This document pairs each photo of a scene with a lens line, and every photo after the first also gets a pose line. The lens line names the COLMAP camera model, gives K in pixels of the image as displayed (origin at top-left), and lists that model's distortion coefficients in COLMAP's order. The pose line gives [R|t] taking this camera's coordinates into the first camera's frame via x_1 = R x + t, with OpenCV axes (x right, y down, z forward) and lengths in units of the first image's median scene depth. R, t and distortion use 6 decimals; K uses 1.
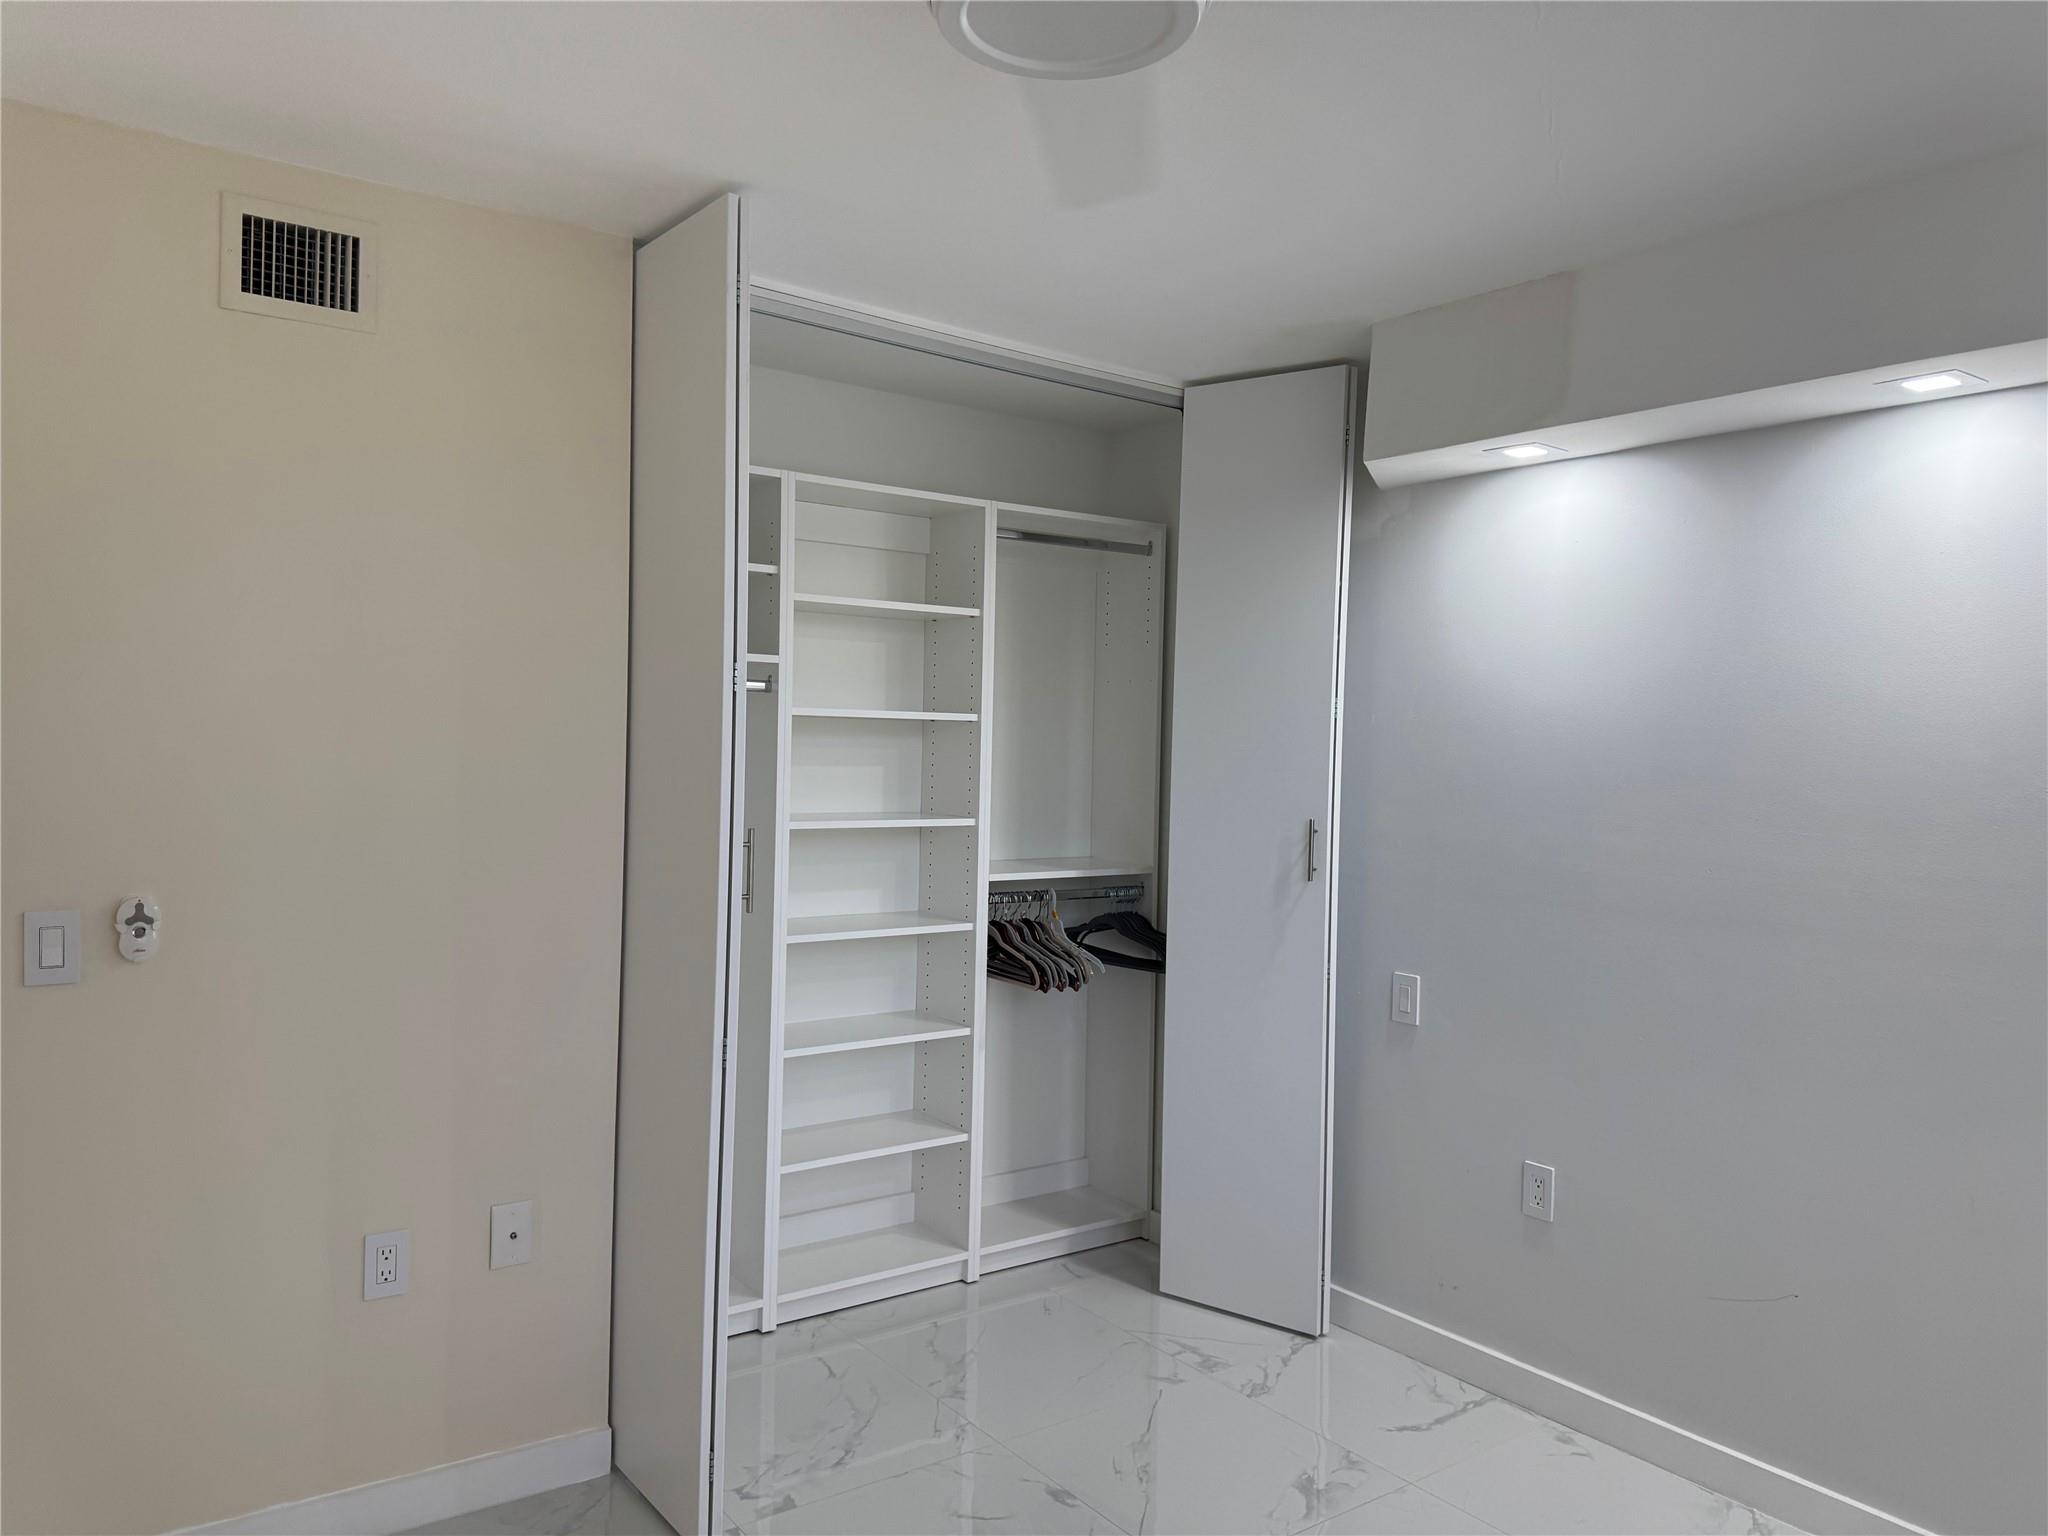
lens RADIAL K [[1443.2, 0, 1024.0], [0, 1443.2, 768.0], [0, 0, 1]] dist [0.152375, -0.232495]
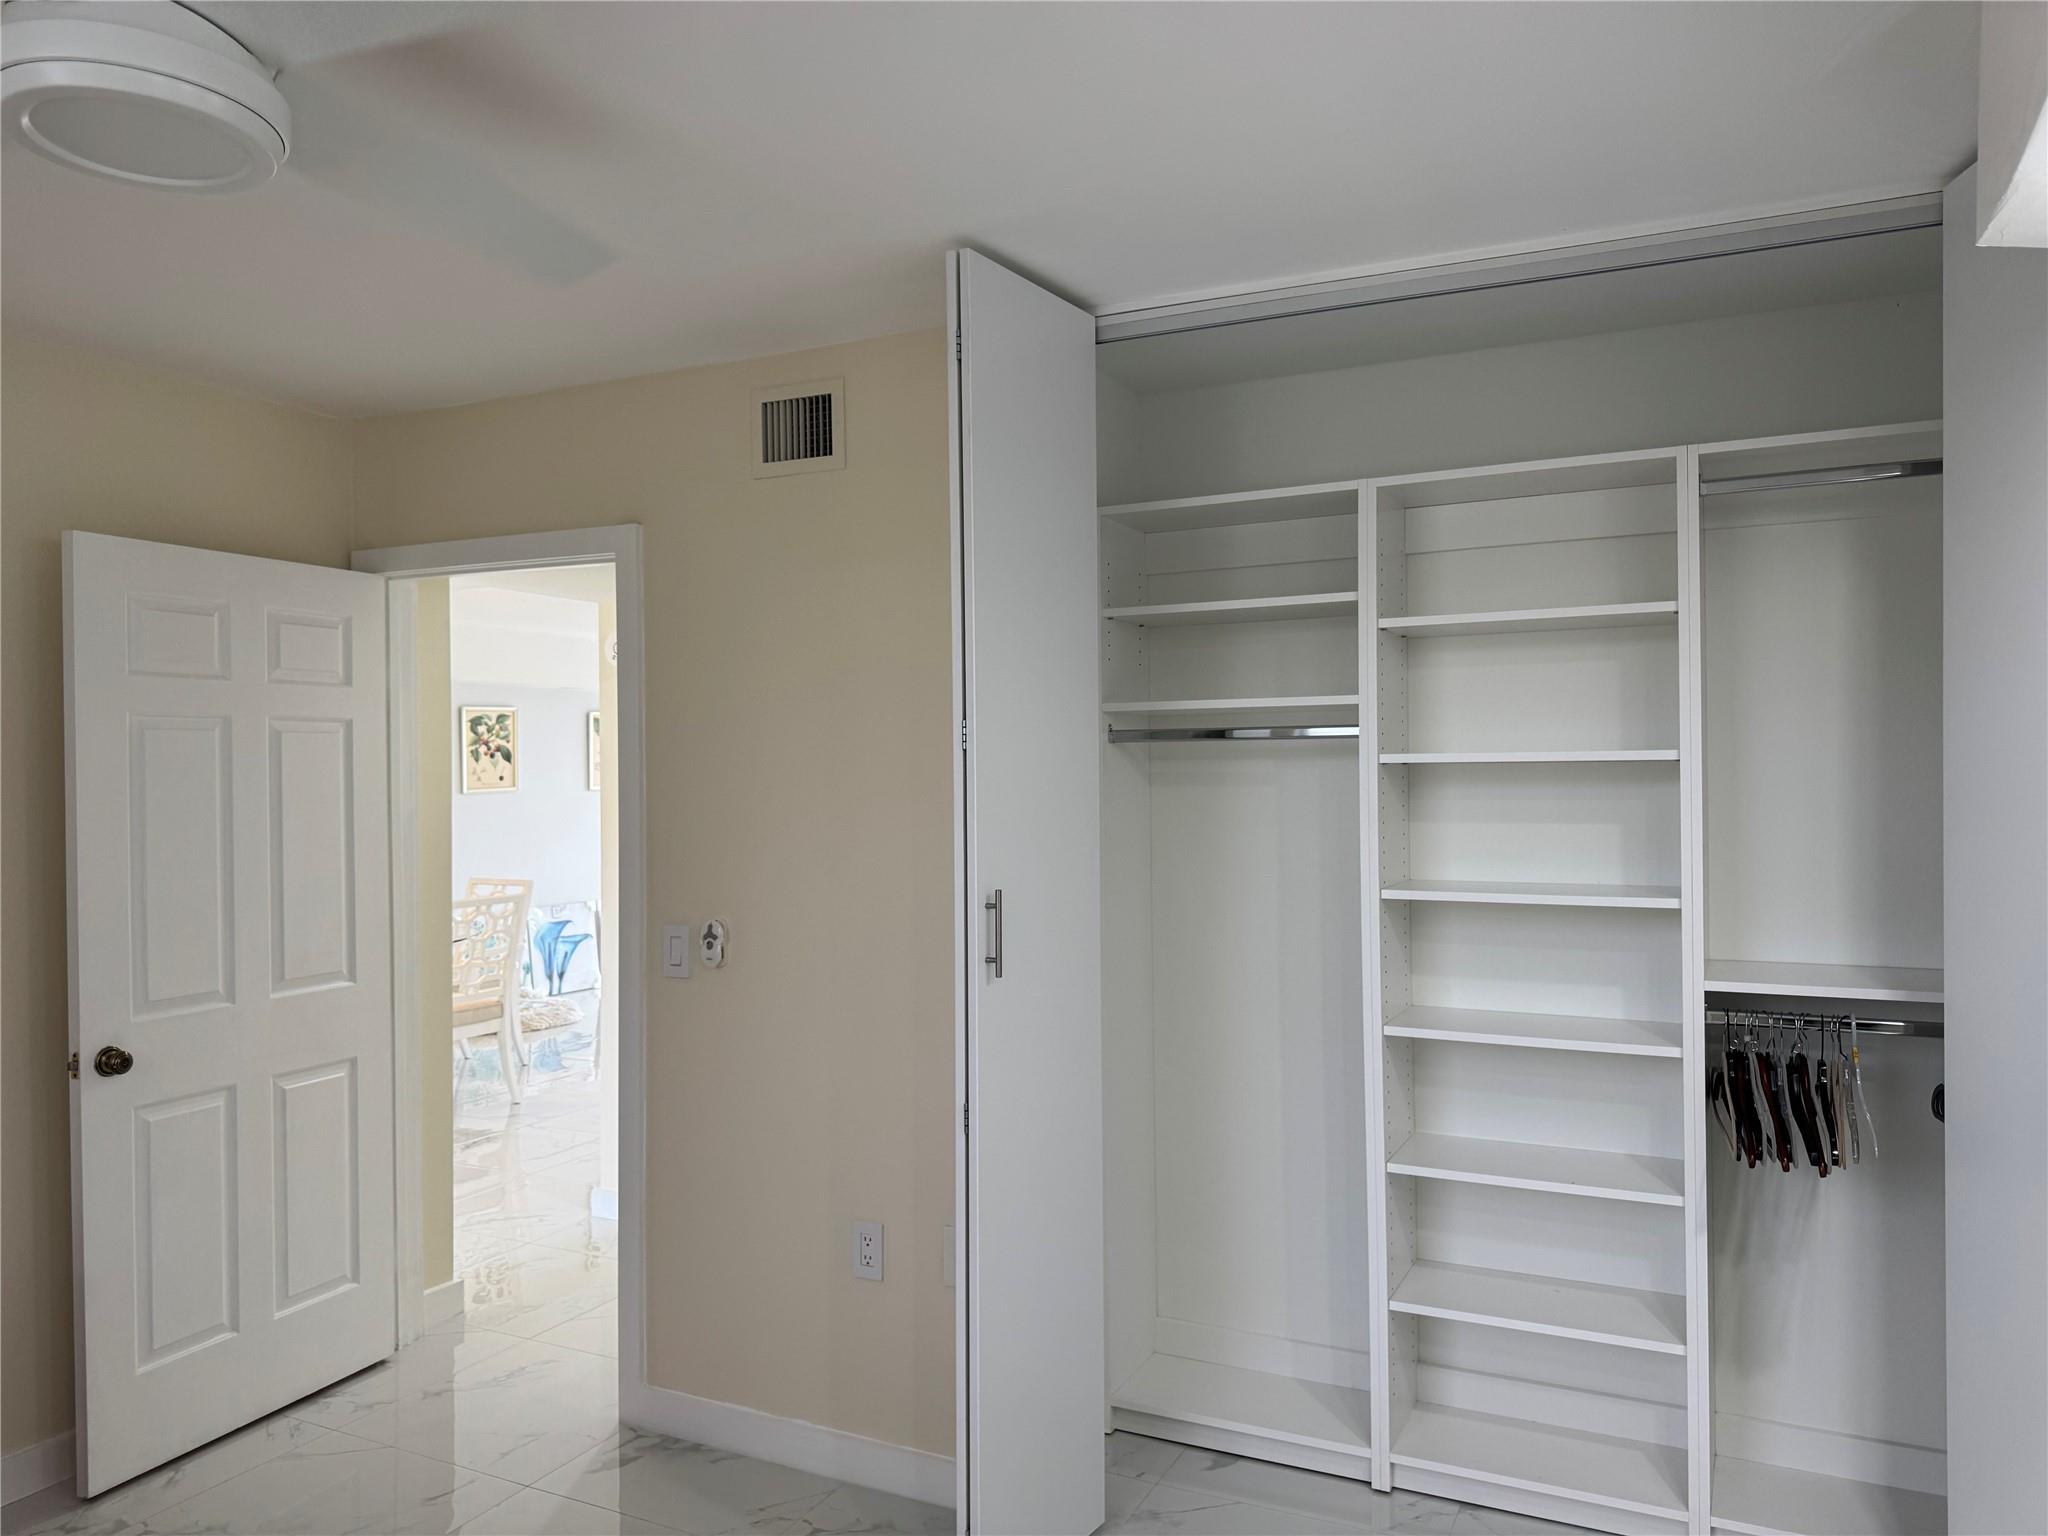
lens RADIAL K [[1467.0, 0, 1018.9], [0, 1467.0, 784.5], [0, 0, 1]] dist [0.055563, -0.058677]
pose [[0.459677, -0.024064, -0.887760, 0.469018], [0.000076, 0.999634, -0.027057, -0.000981], [0.888086, 0.012370, 0.459511, 0.389746]]
